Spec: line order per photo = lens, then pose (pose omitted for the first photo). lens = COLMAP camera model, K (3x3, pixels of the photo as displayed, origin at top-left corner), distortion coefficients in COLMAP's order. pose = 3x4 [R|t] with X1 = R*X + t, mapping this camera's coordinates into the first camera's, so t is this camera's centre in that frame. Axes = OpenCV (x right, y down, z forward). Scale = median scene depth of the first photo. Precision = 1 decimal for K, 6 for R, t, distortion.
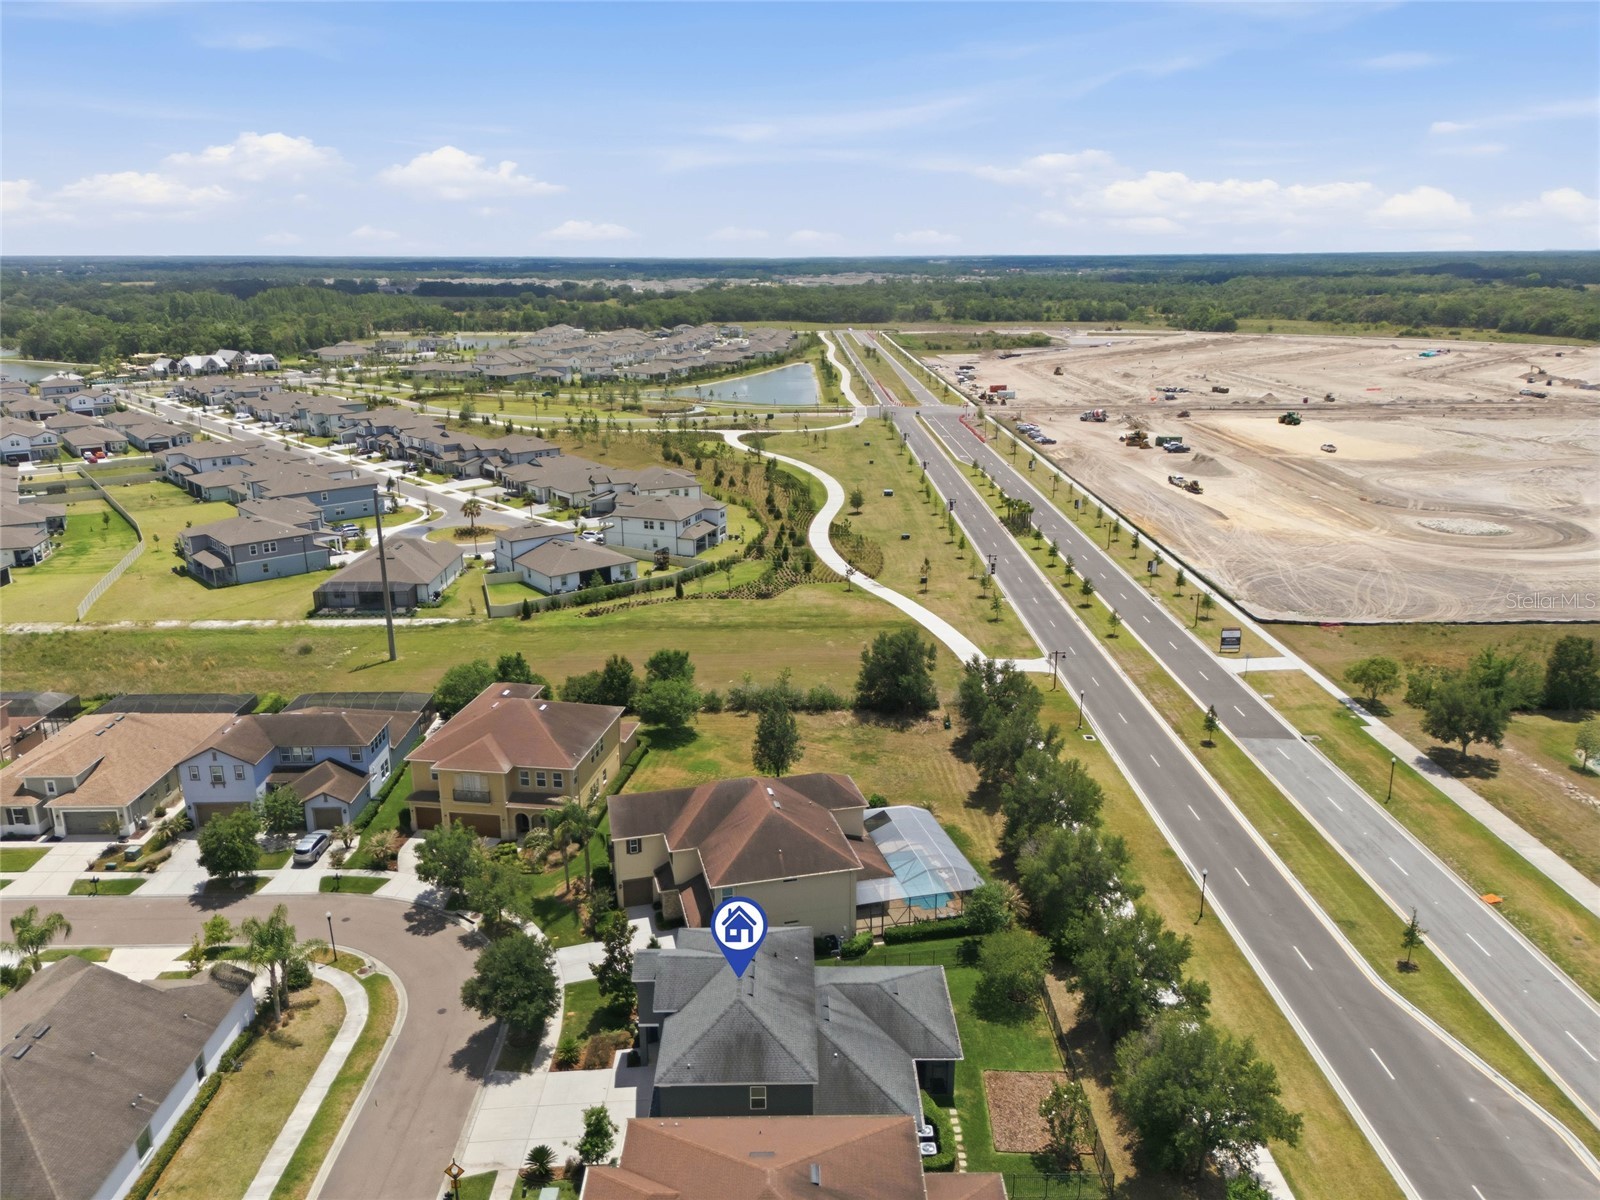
lens RADIAL K [[1173.6, 0, 800.0], [0, 1173.6, 600.0], [0, 0, 1]] dist [0.095289, -0.083017]
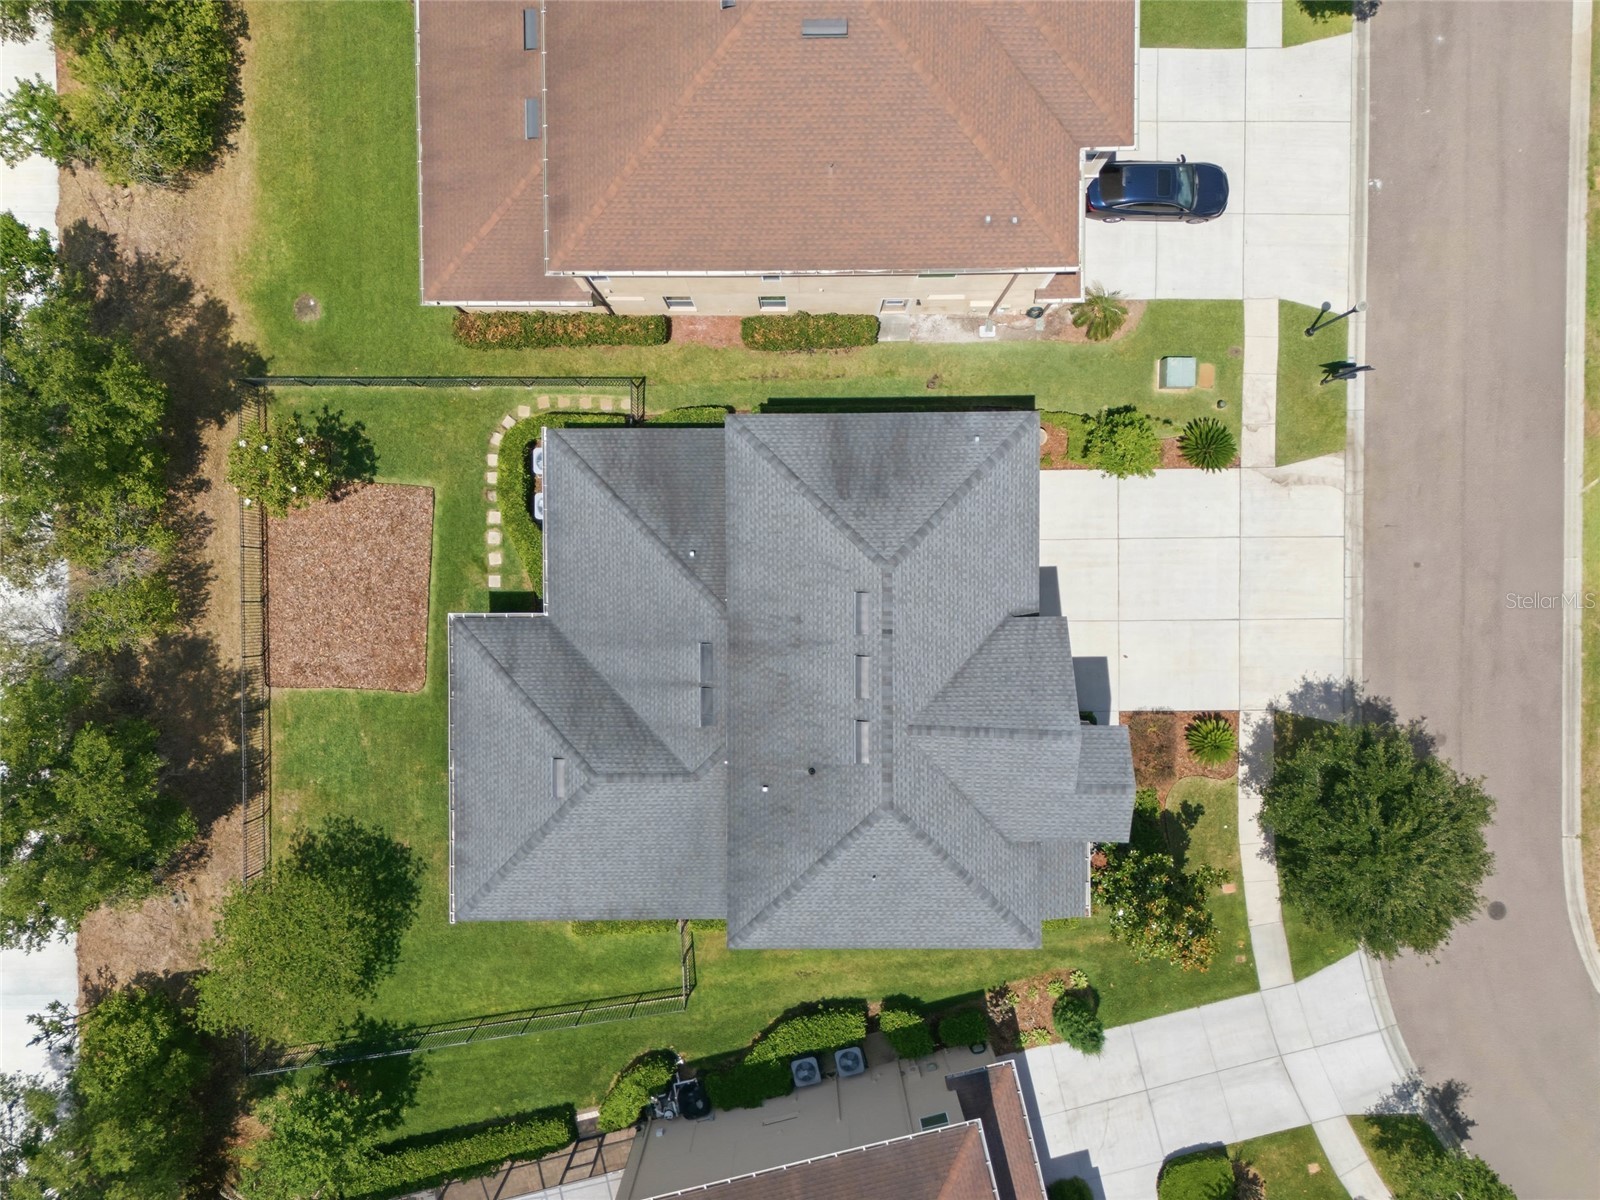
lens RADIAL K [[1173.6, 0, 800.0], [0, 1173.6, 600.0], [0, 0, 1]] dist [0.095289, -0.083017]
pose [[-0.999953, 0.000572, 0.009682, -0.020395], [0.009110, -0.286990, 0.957890, -0.102813], [0.003327, 0.957934, 0.286971, 0.817318]]
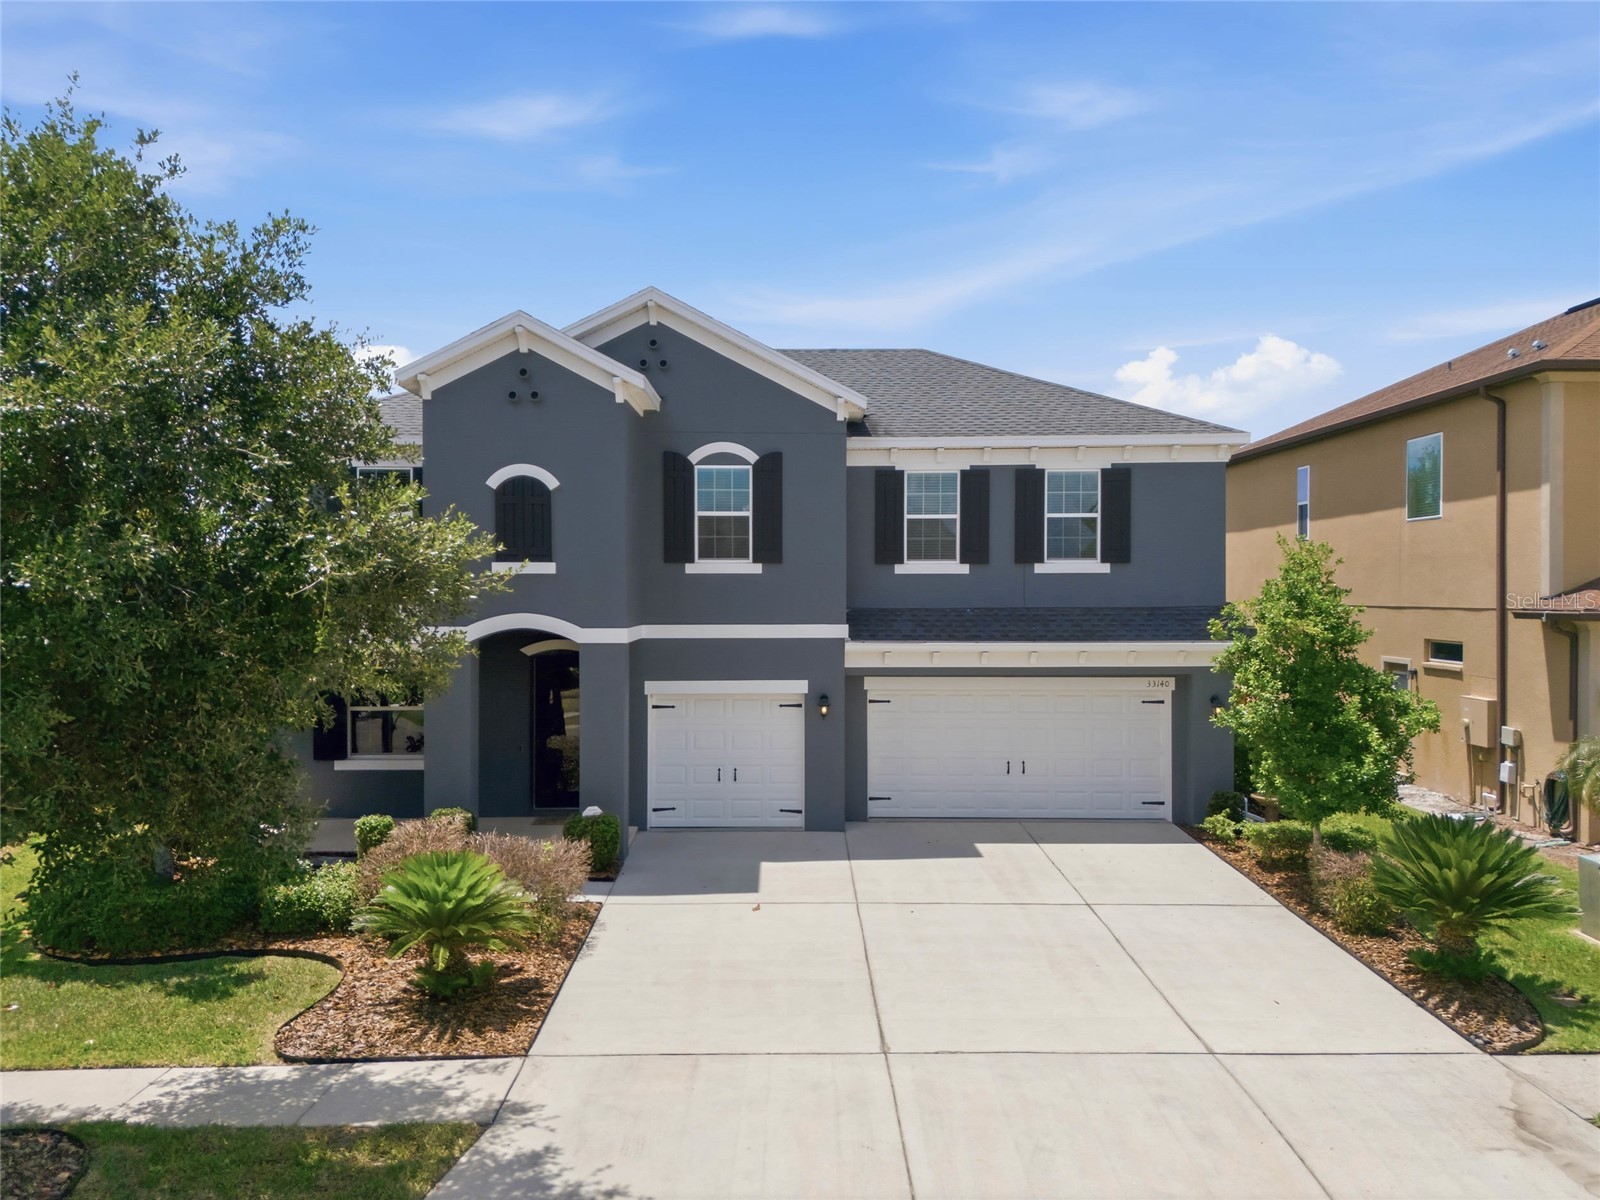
lens RADIAL K [[1173.6, 0, 800.0], [0, 1173.6, 600.0], [0, 0, 1]] dist [0.095289, -0.083017]
pose [[-0.001987, 0.002884, 0.999994, -0.353631], [0.272983, 0.962016, -0.002232, 0.363220], [-0.962017, 0.272977, -0.002699, 0.977872]]
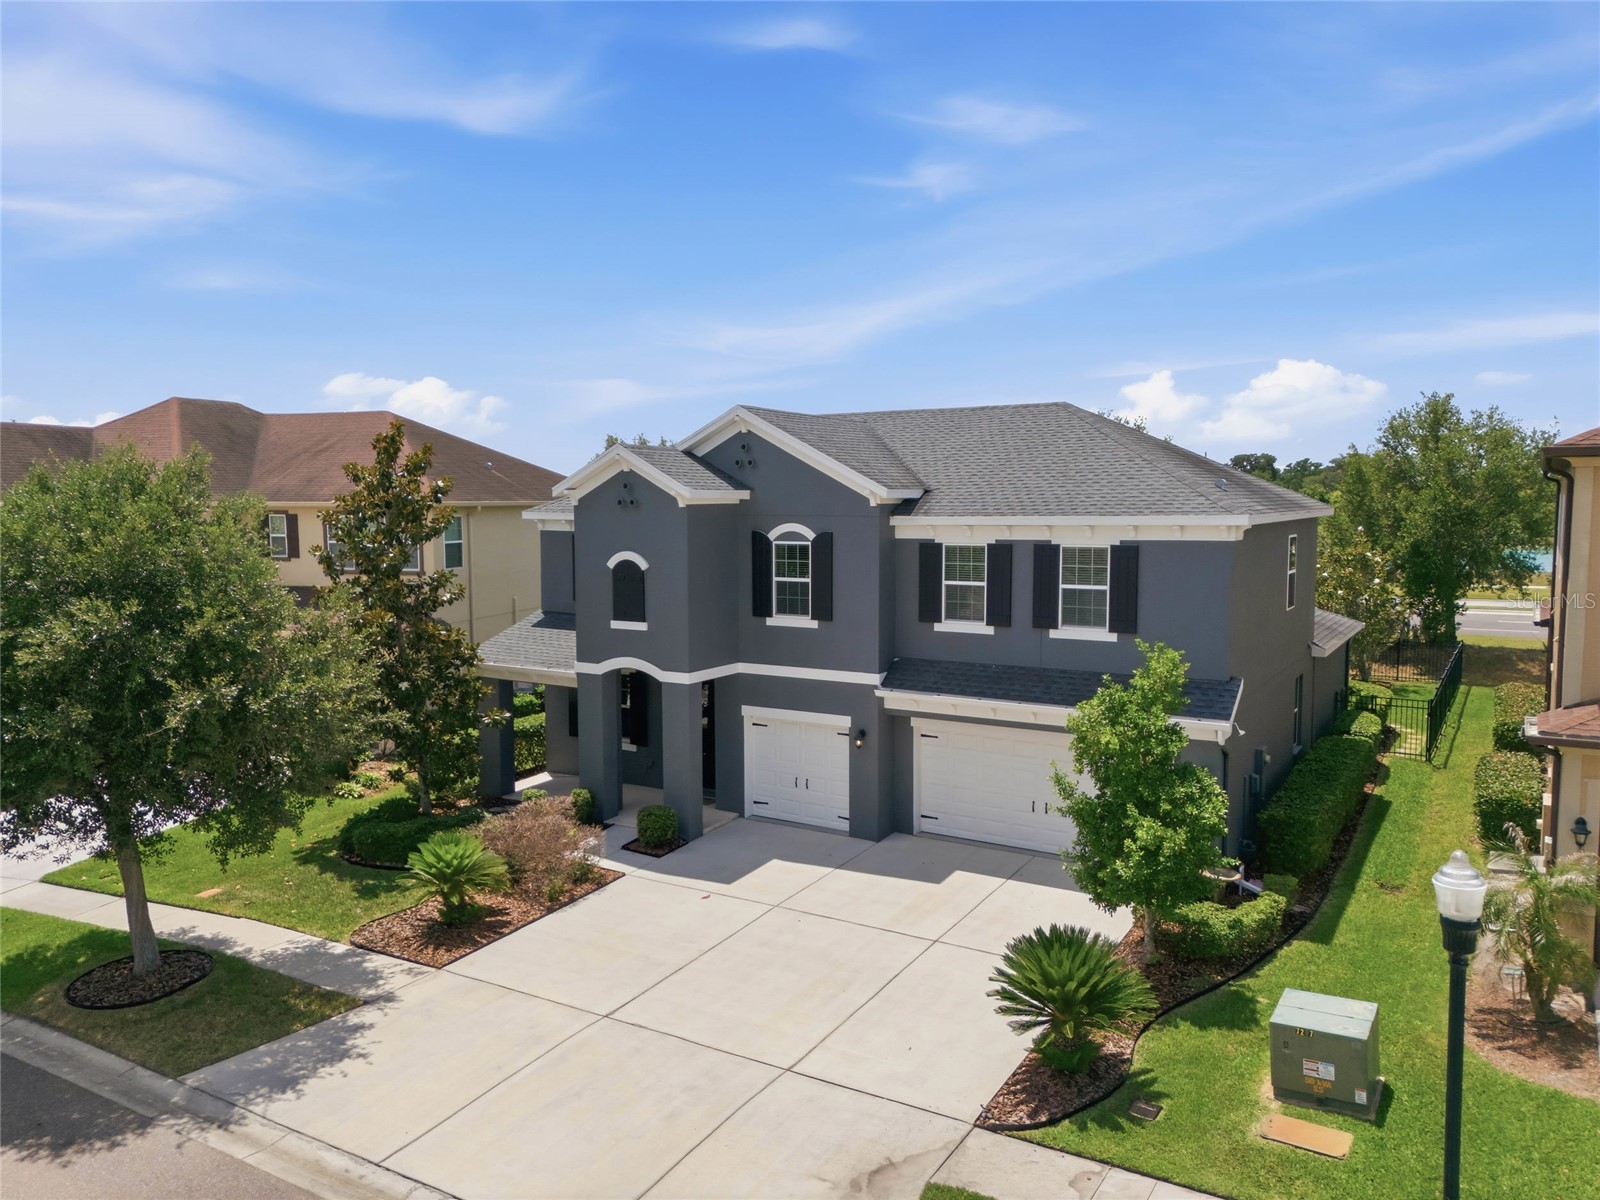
lens RADIAL K [[1173.6, 0, 800.0], [0, 1173.6, 600.0], [0, 0, 1]] dist [0.095289, -0.083017]
pose [[0.528794, -0.068082, 0.846015, -0.368599], [0.230272, 0.970899, -0.065797, 0.366858], [-0.816916, 0.229607, 0.529083, 0.828281]]
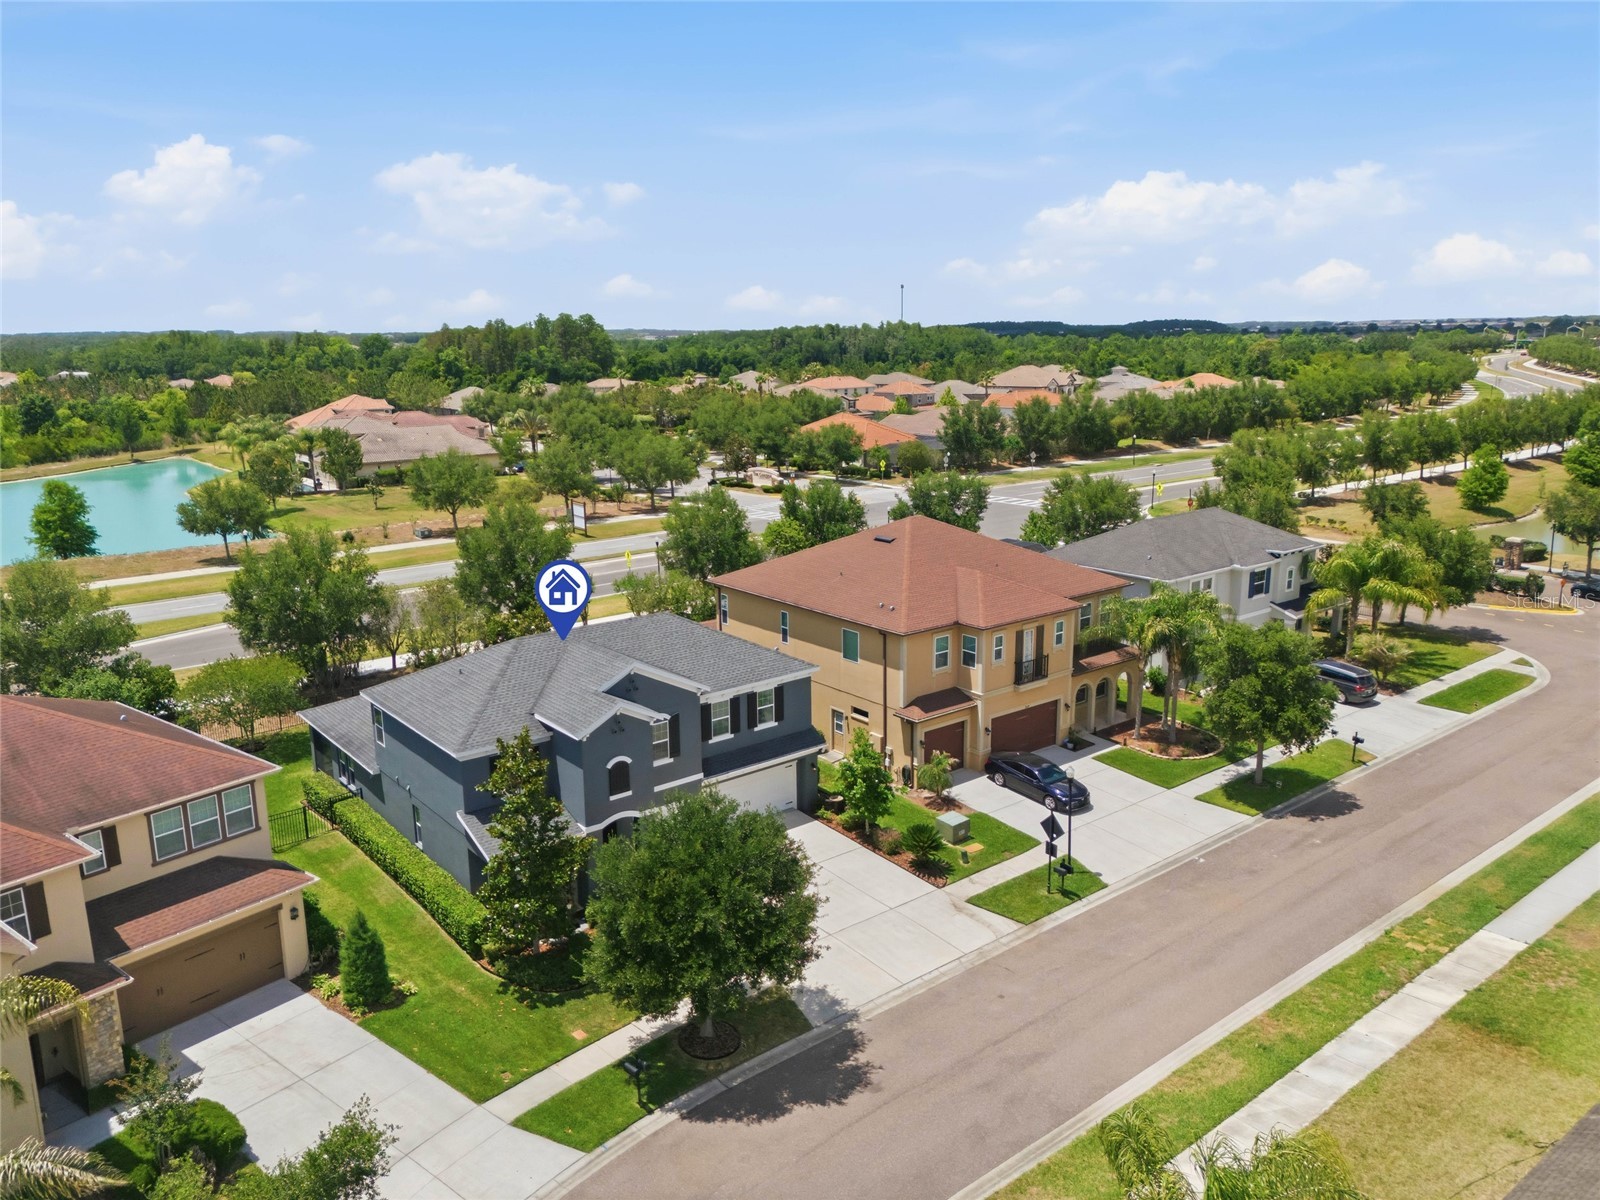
lens RADIAL K [[1173.6, 0, 800.0], [0, 1173.6, 600.0], [0, 0, 1]] dist [0.095289, -0.083017]
pose [[-0.619877, -0.161528, 0.767894, -0.591749], [0.228564, 0.898985, 0.373610, 0.078517], [-0.750673, 0.407105, -0.520341, 1.207943]]
